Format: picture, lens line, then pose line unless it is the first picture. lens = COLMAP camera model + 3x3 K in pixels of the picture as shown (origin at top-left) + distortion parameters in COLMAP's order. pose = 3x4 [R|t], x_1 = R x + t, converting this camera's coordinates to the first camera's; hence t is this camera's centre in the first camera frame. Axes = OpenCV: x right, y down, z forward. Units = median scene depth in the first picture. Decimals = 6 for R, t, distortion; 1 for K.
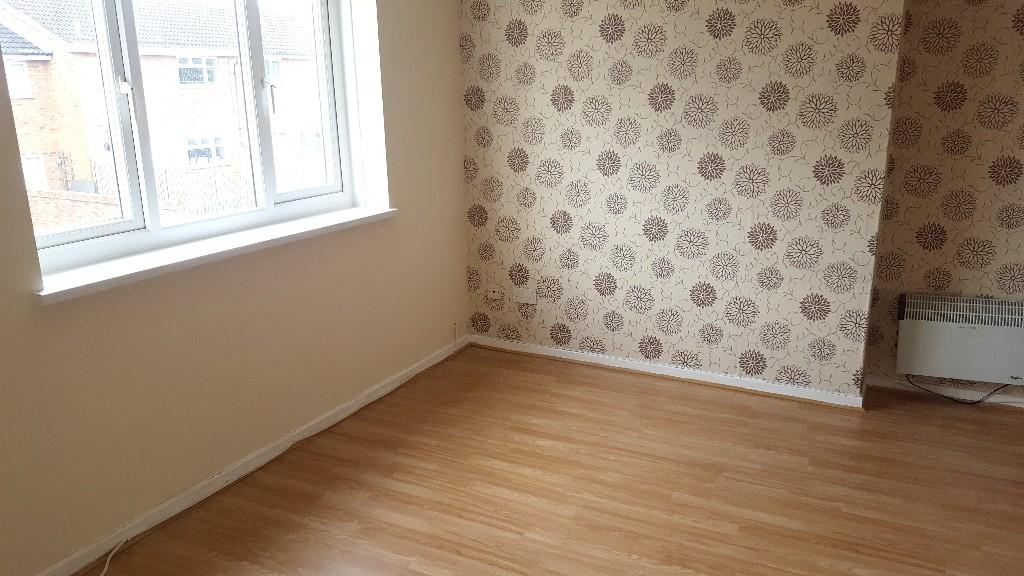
lens RADIAL K [[770.9, 0, 519.4], [0, 770.9, 312.7], [0, 0, 1]] dist [0.184116, -0.407793]
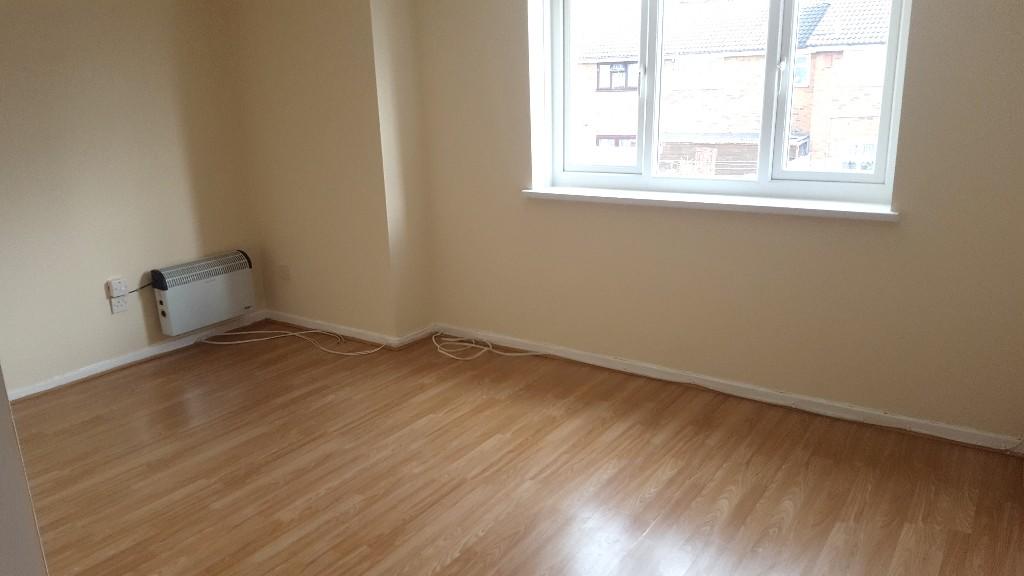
lens RADIAL K [[770.9, 0, 519.4], [0, 770.9, 312.7], [0, 0, 1]] dist [0.184116, -0.407793]
pose [[-0.146846, 0.289384, -0.945882, 0.703702], [-0.254355, 0.913046, 0.318826, -0.200626], [0.955897, 0.287408, -0.060472, 0.704732]]
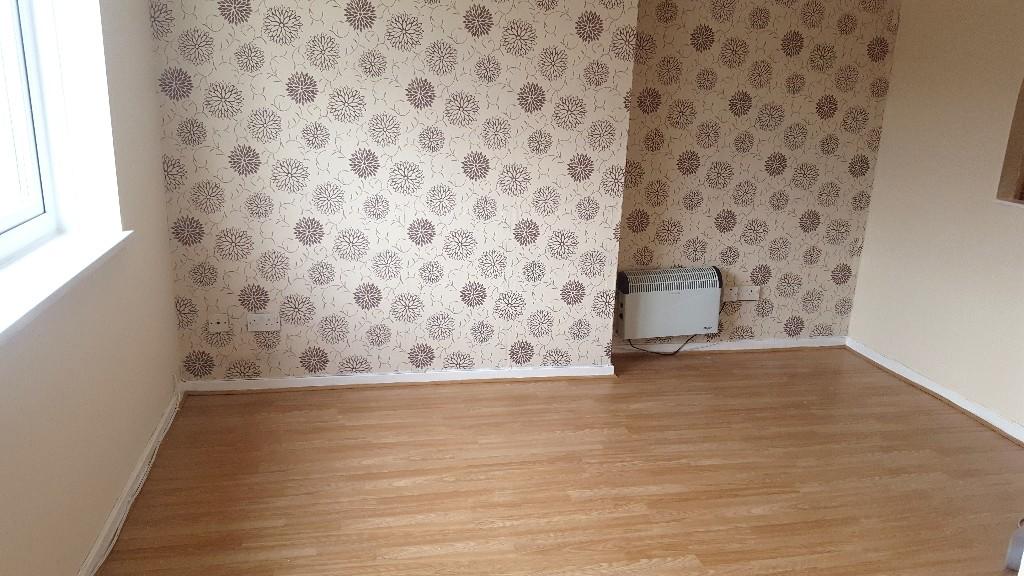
lens RADIAL K [[770.9, 0, 519.4], [0, 770.9, 312.7], [0, 0, 1]] dist [0.184116, -0.407793]
pose [[0.777561, -0.142248, 0.612507, -0.340602], [0.134511, 0.989156, 0.058963, -0.051952], [-0.614252, 0.036542, 0.788263, 0.189376]]
